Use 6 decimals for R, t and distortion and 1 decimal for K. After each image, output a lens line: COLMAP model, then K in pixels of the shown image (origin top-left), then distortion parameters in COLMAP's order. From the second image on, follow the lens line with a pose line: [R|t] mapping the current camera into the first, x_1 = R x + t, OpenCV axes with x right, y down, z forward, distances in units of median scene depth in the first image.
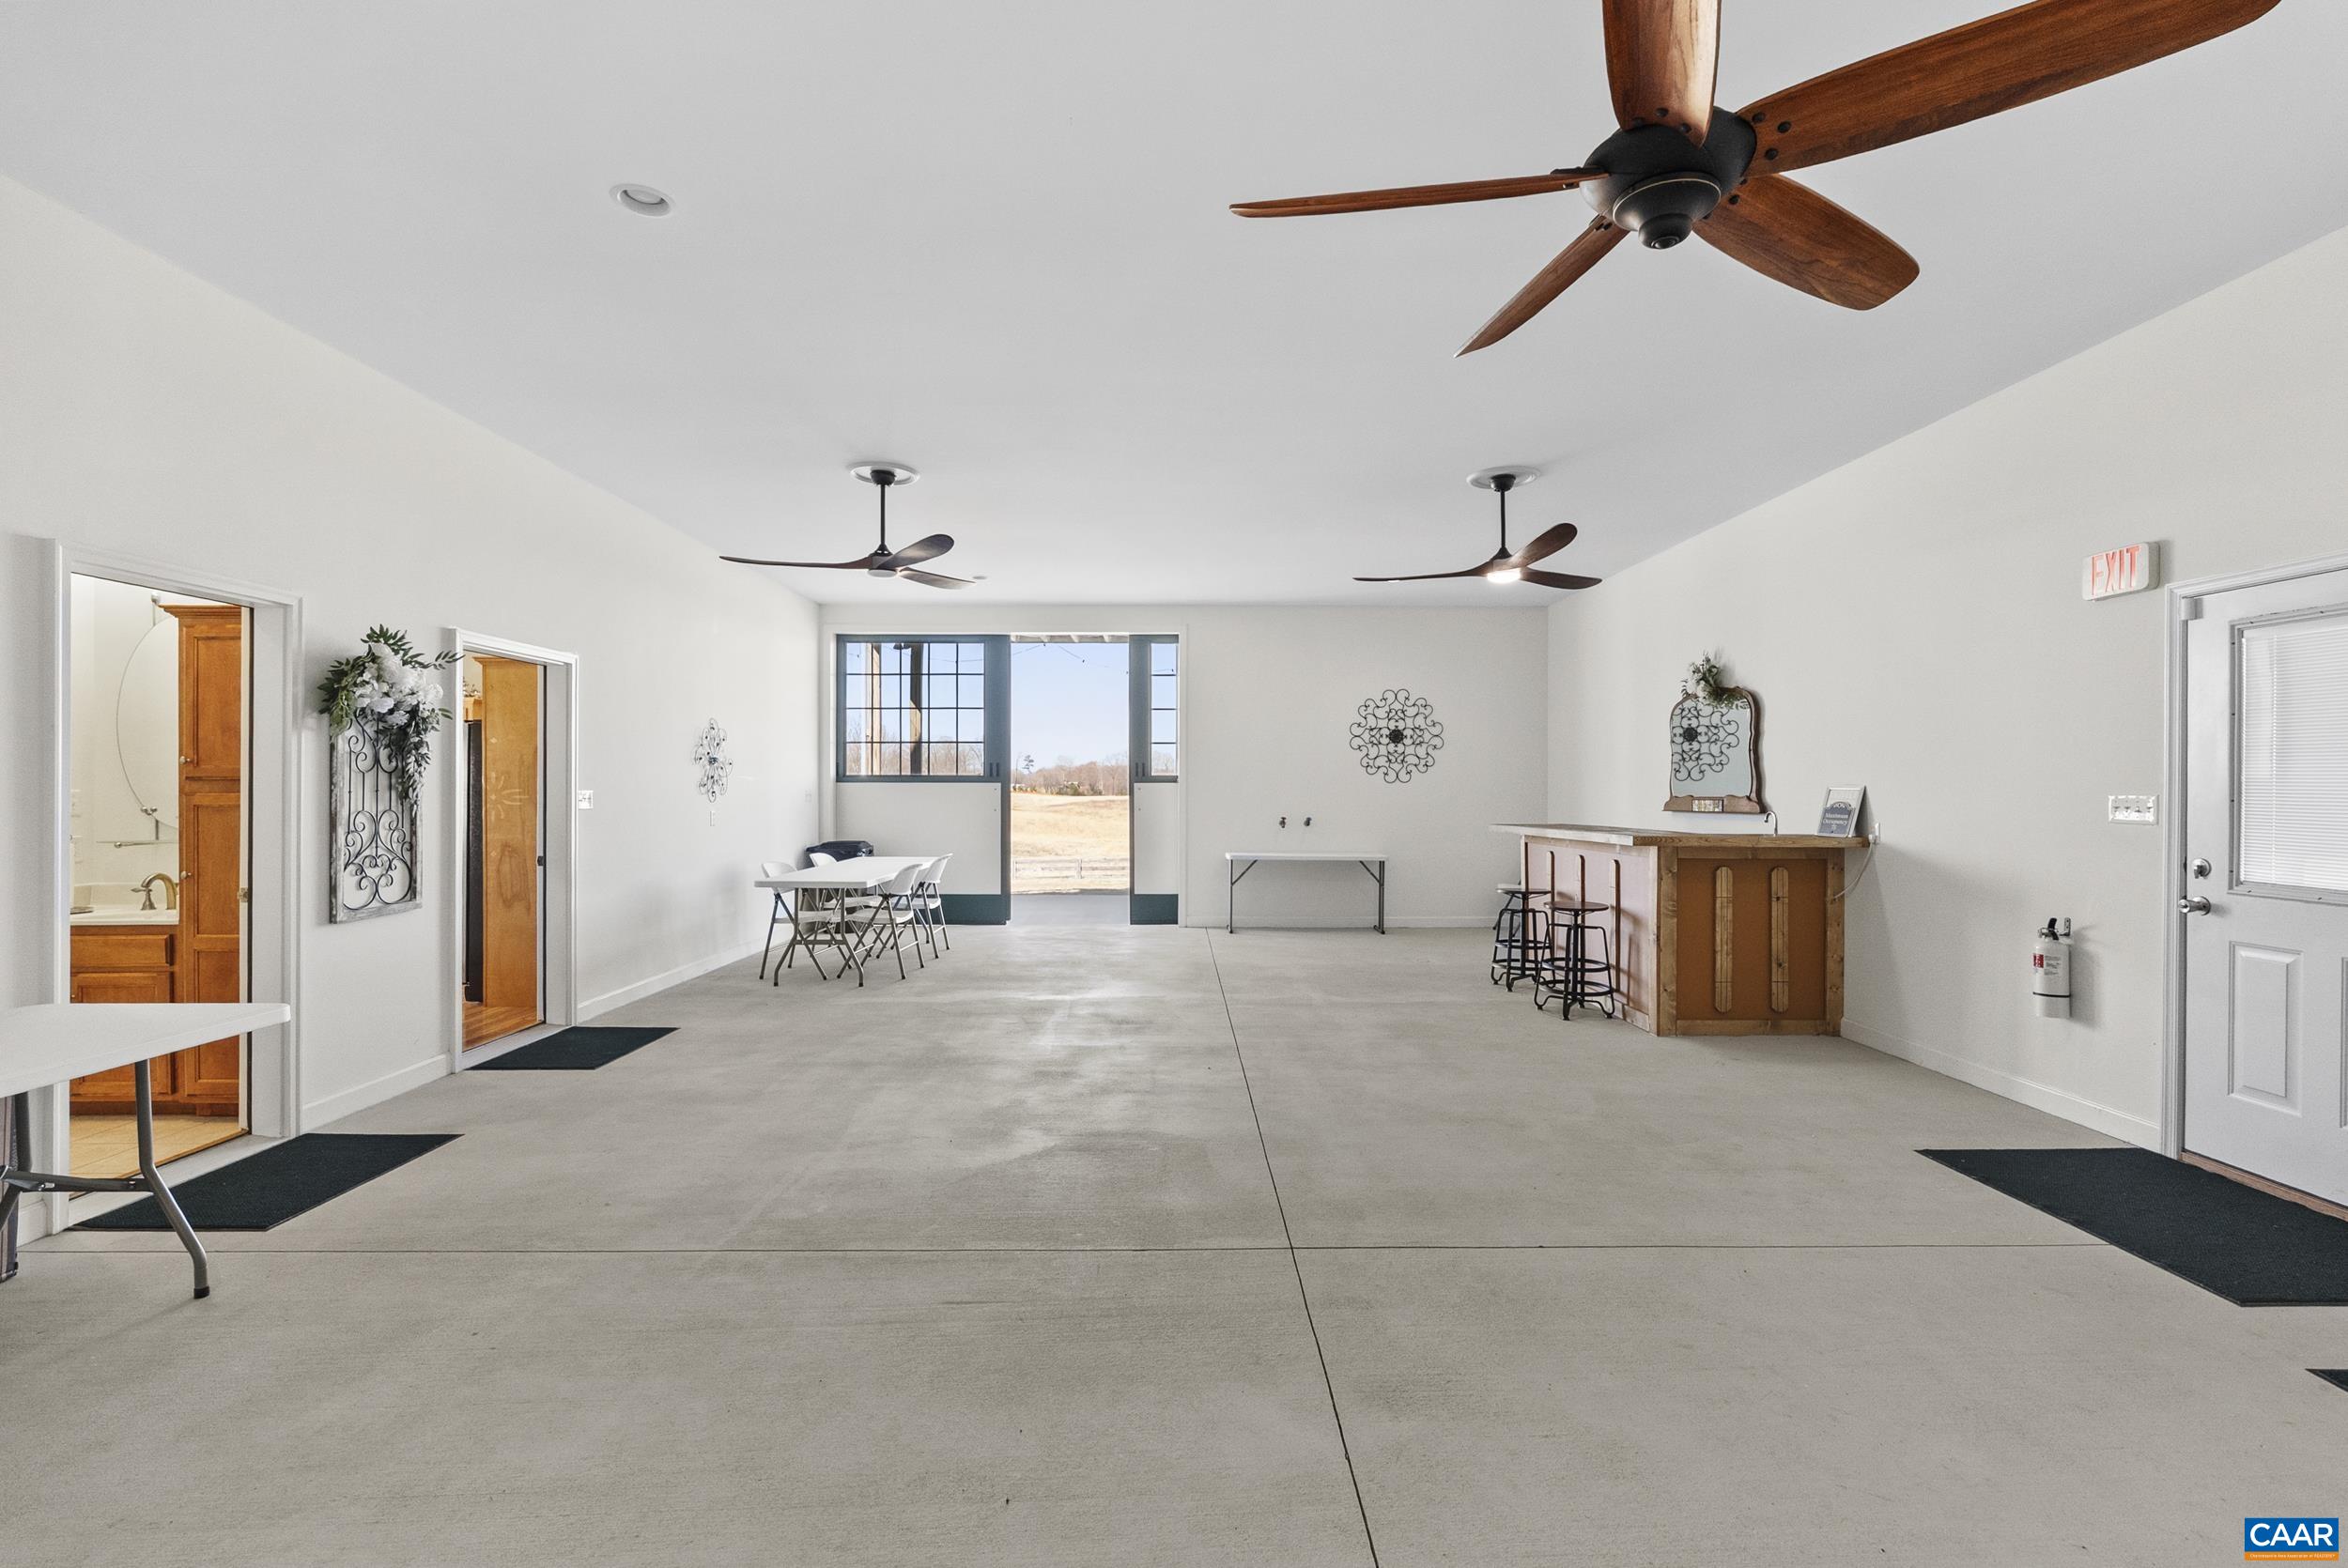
lens RADIAL K [[1047.8, 0, 1170.9], [0, 1047.8, 801.3], [0, 0, 1]] dist [-0.002701, 0.000168]
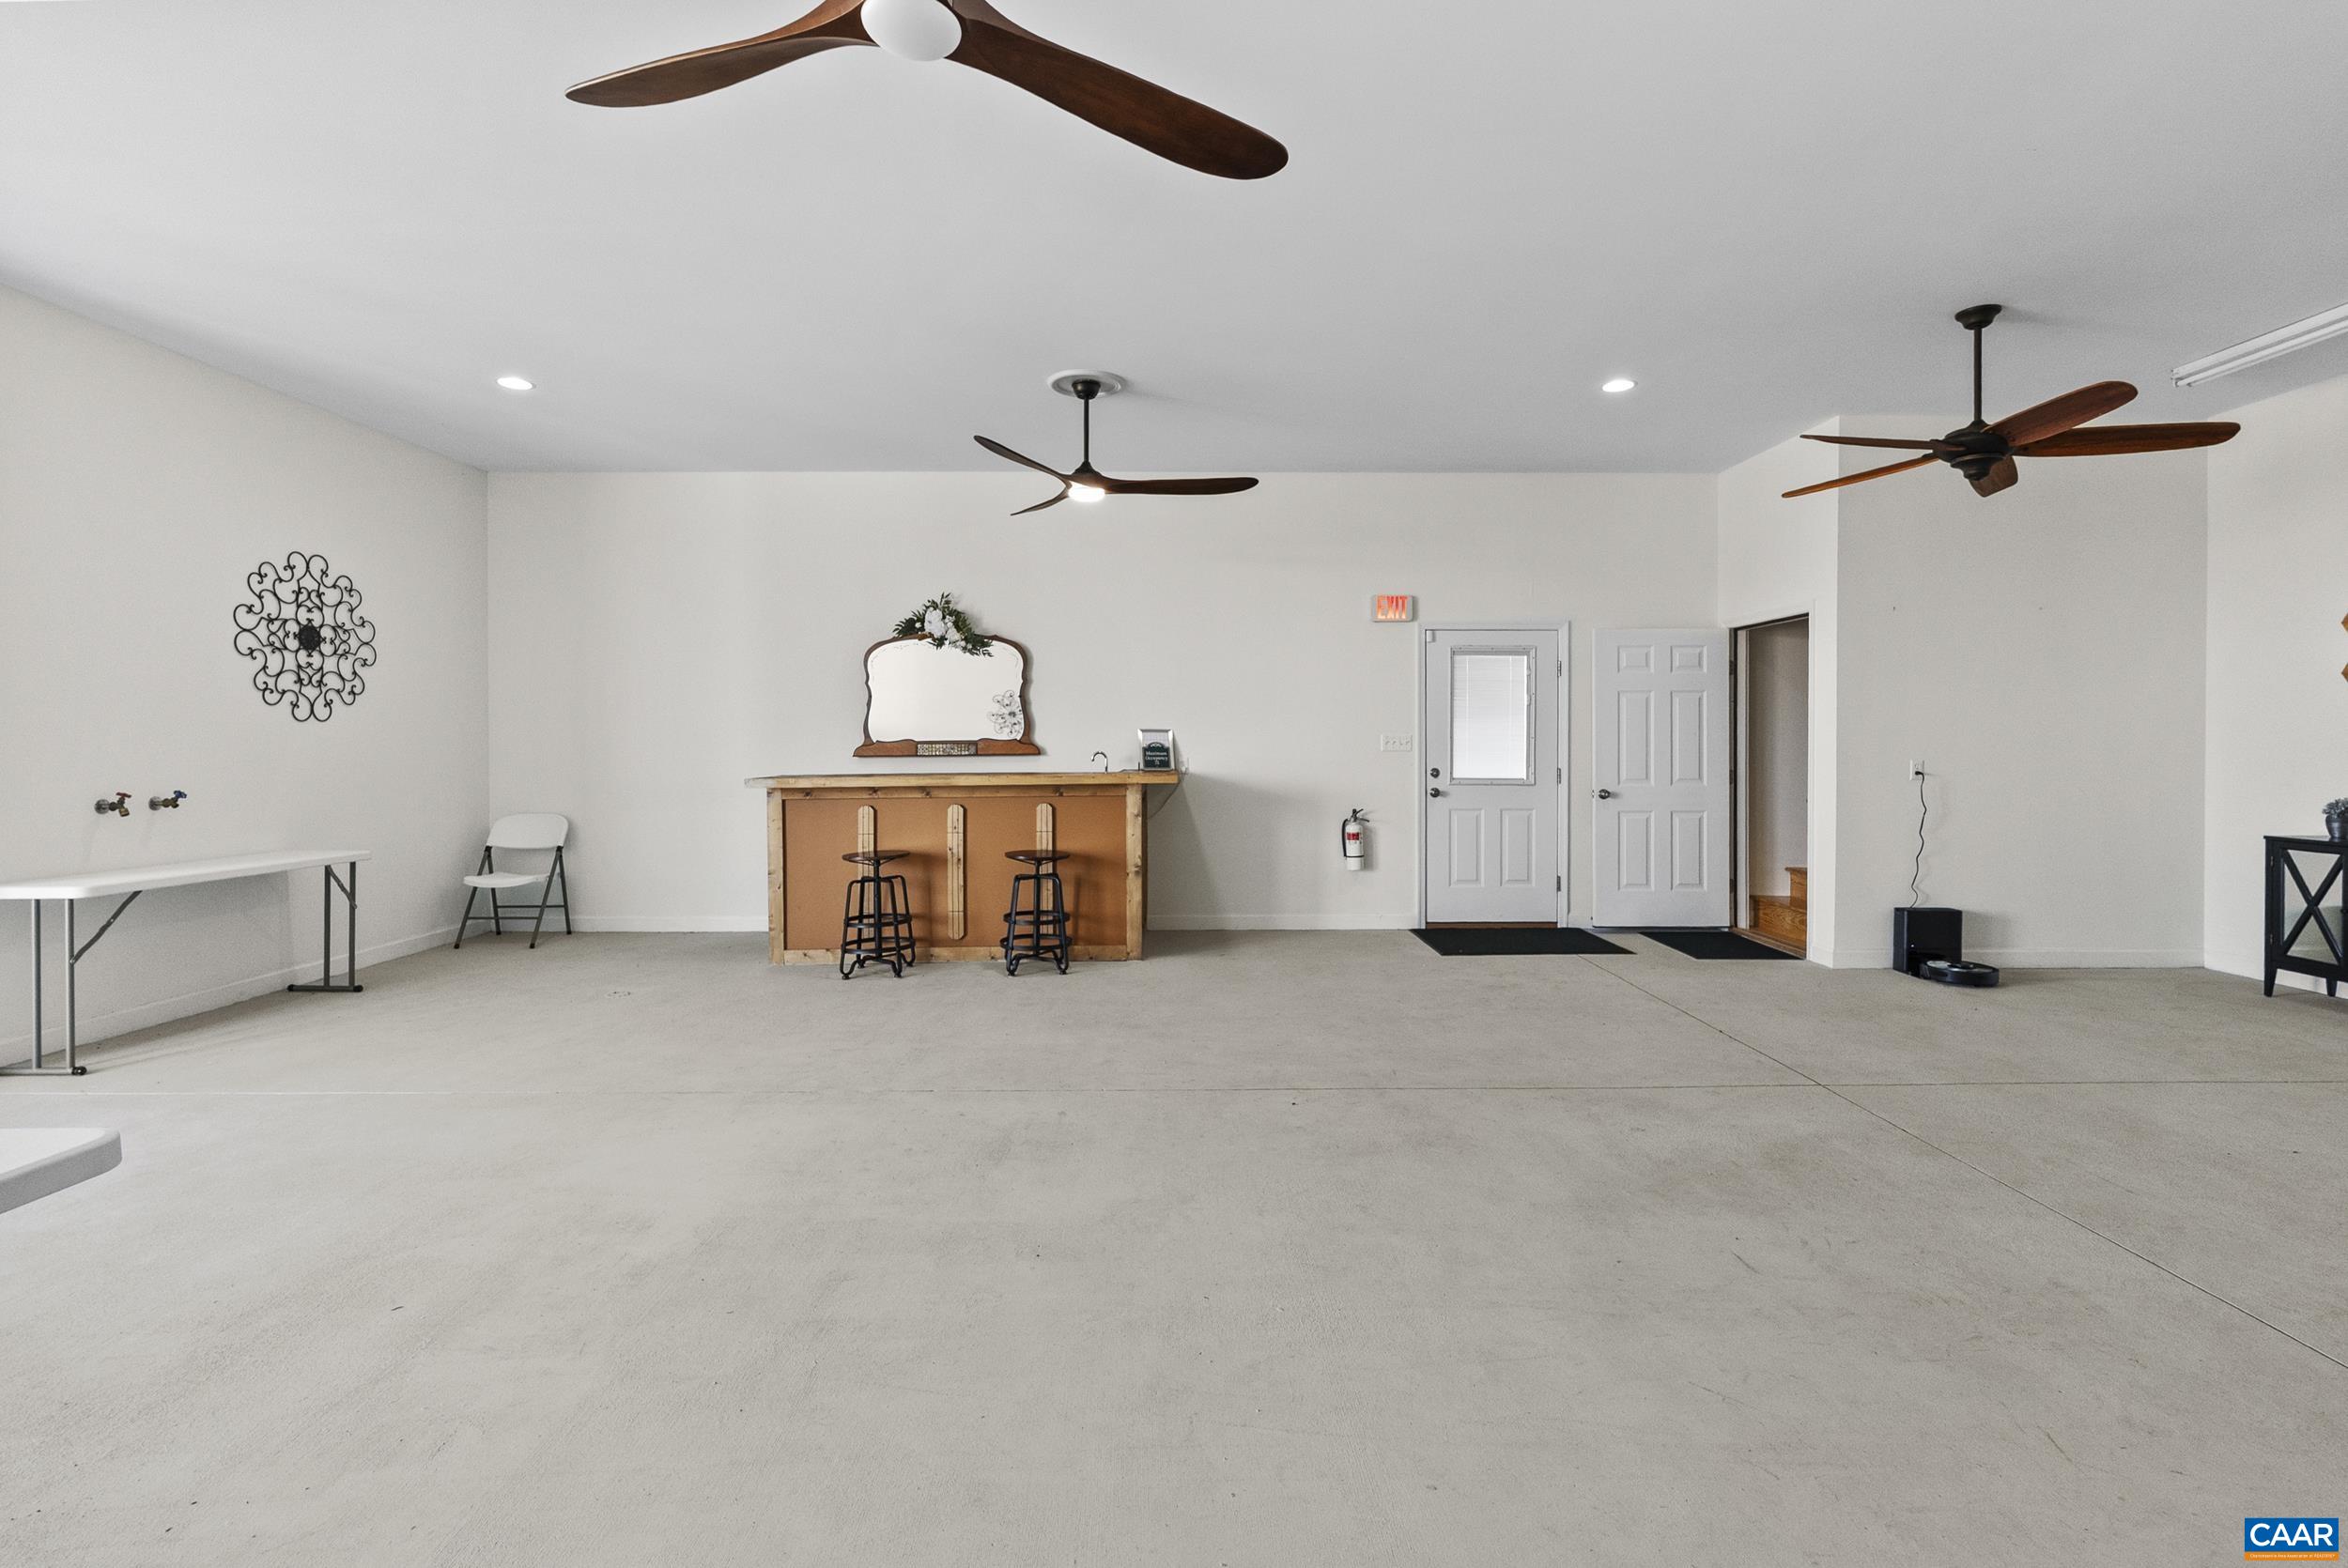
lens RADIAL K [[1047.8, 0, 1190.8], [0, 1047.8, 753.4], [0, 0, 1]] dist [-0.002701, 0.000168]
pose [[-0.002342, -0.012186, 0.999923, -0.453843], [0.014822, 0.999815, 0.012219, -0.000805], [-0.999887, 0.014849, -0.002161, 0.711545]]
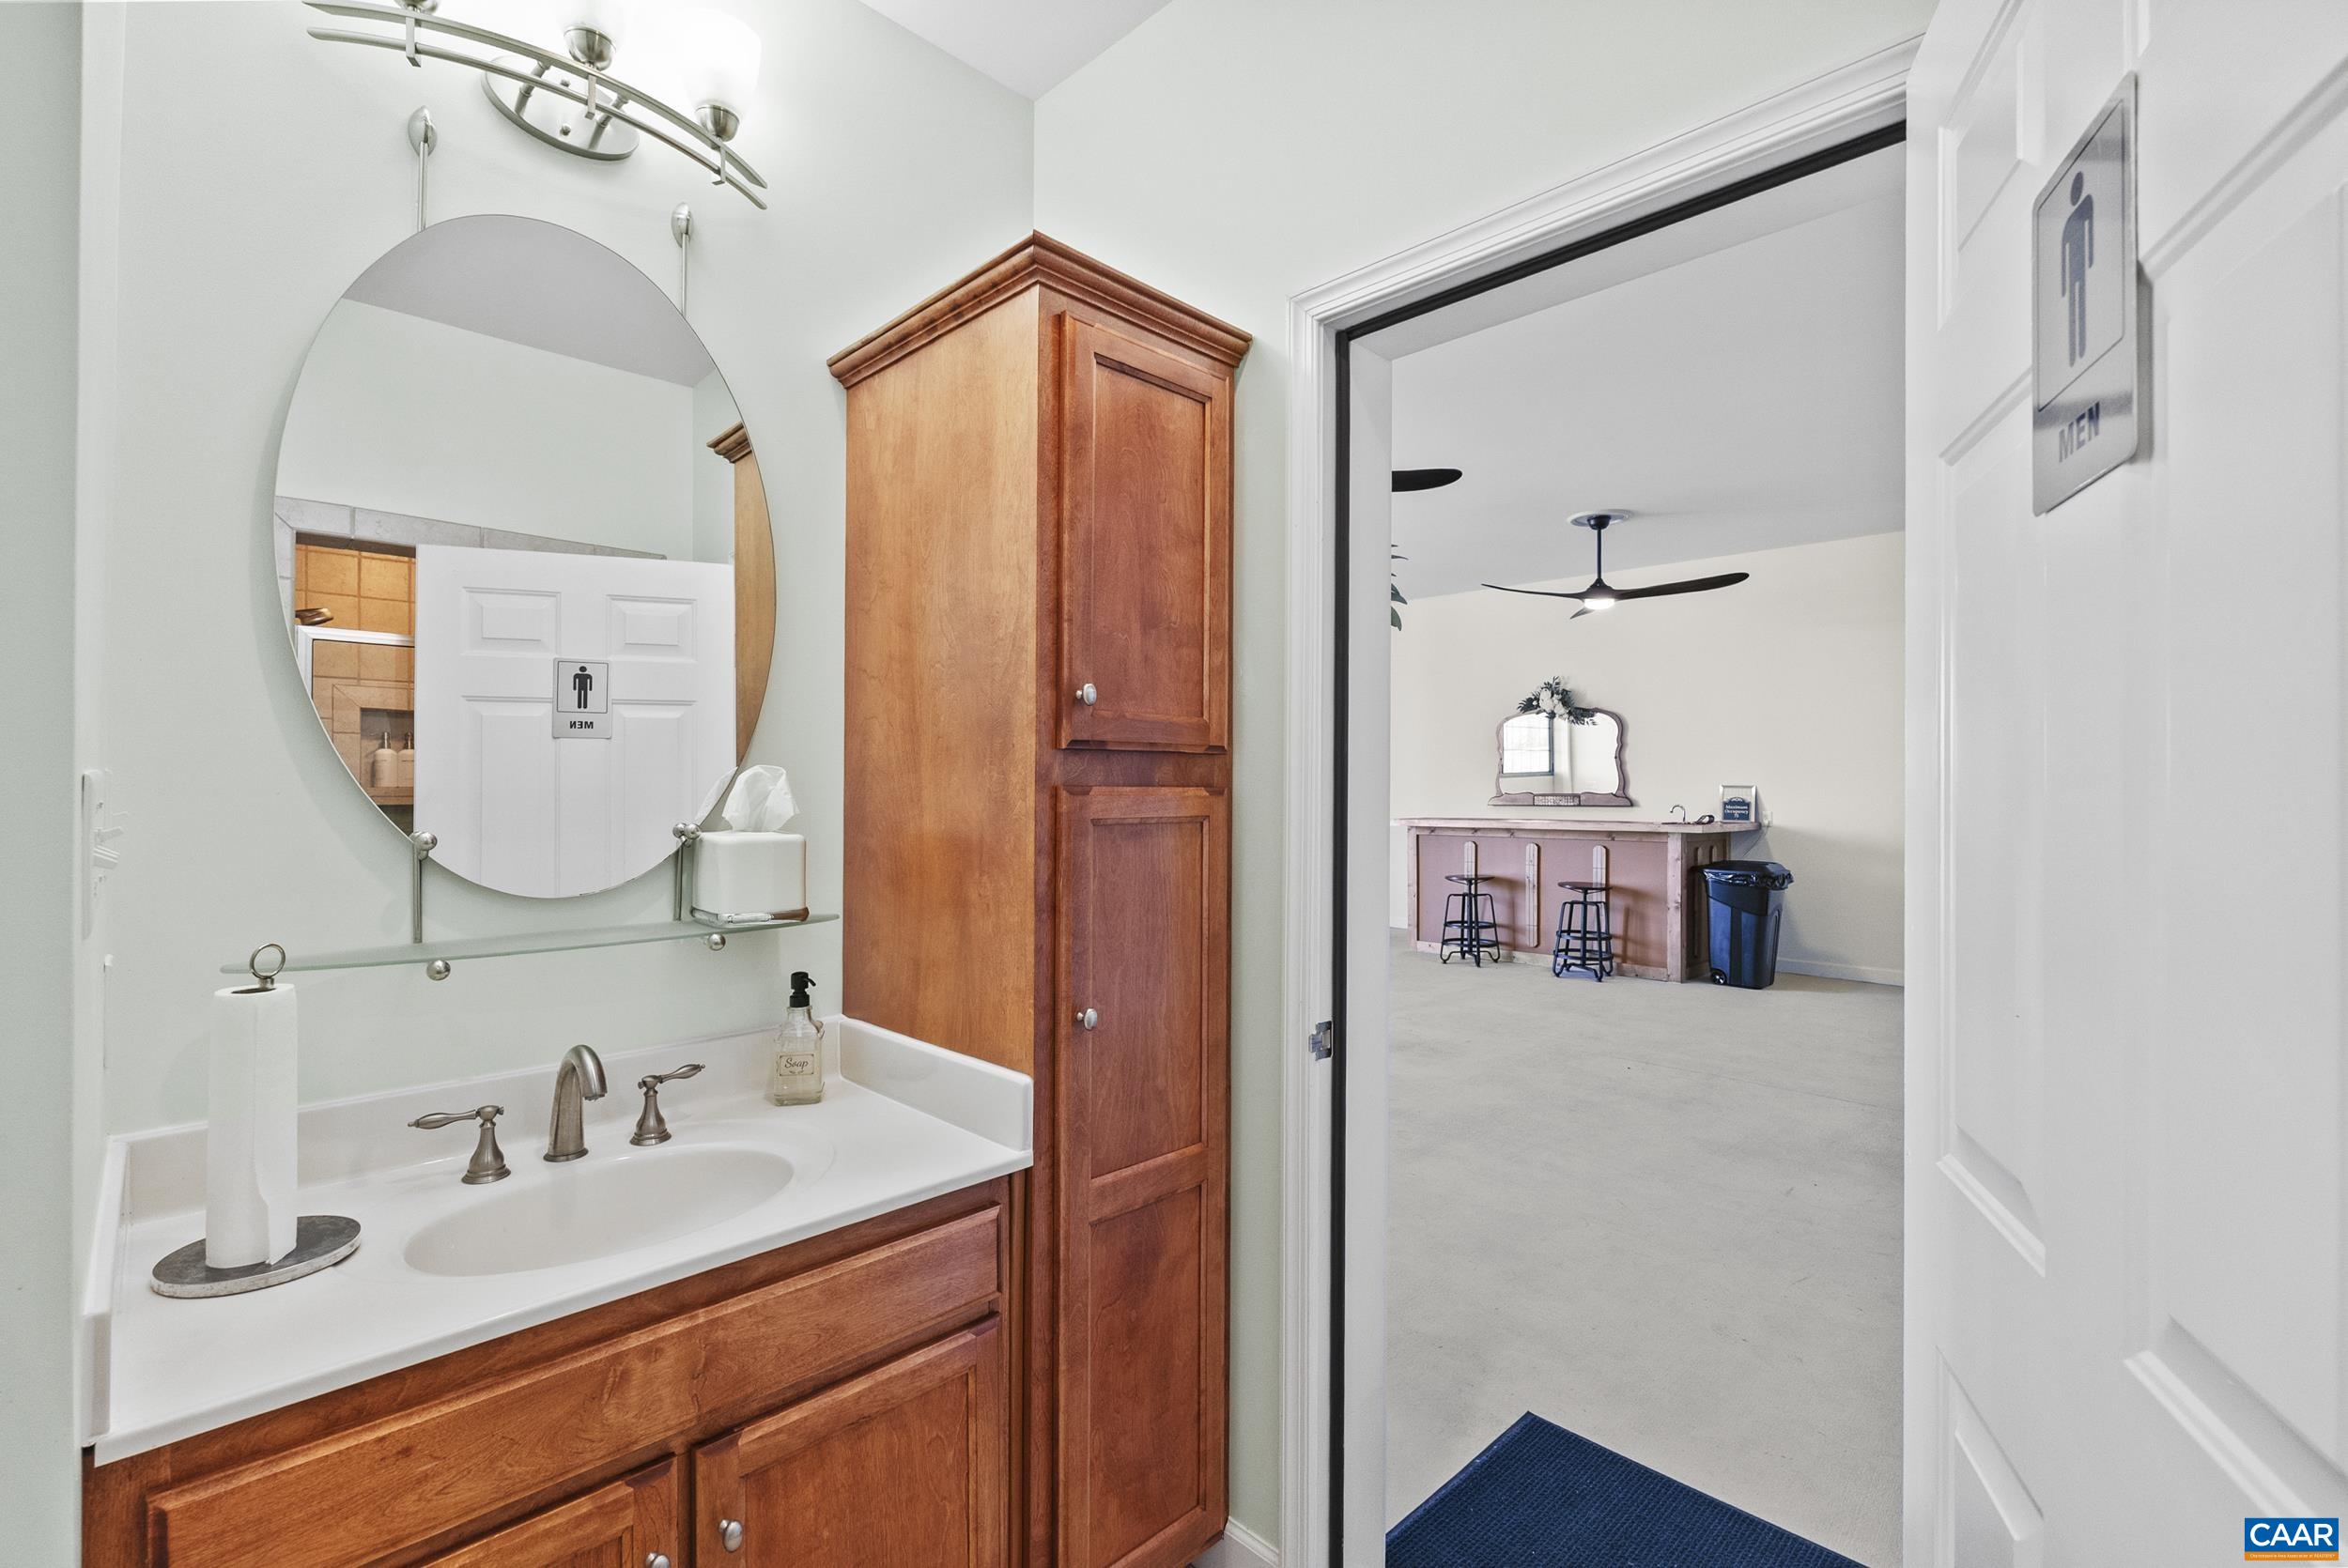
lens RADIAL K [[1047.8, 0, 1181.2], [0, 1047.8, 785.5], [0, 0, 1]] dist [-0.002701, 0.000168]
pose [[0.710634, 0.004420, 0.703548, -0.637008], [0.004396, 0.999933, -0.010722, -0.002564], [-0.703548, 0.010712, 0.710567, 0.393429]]
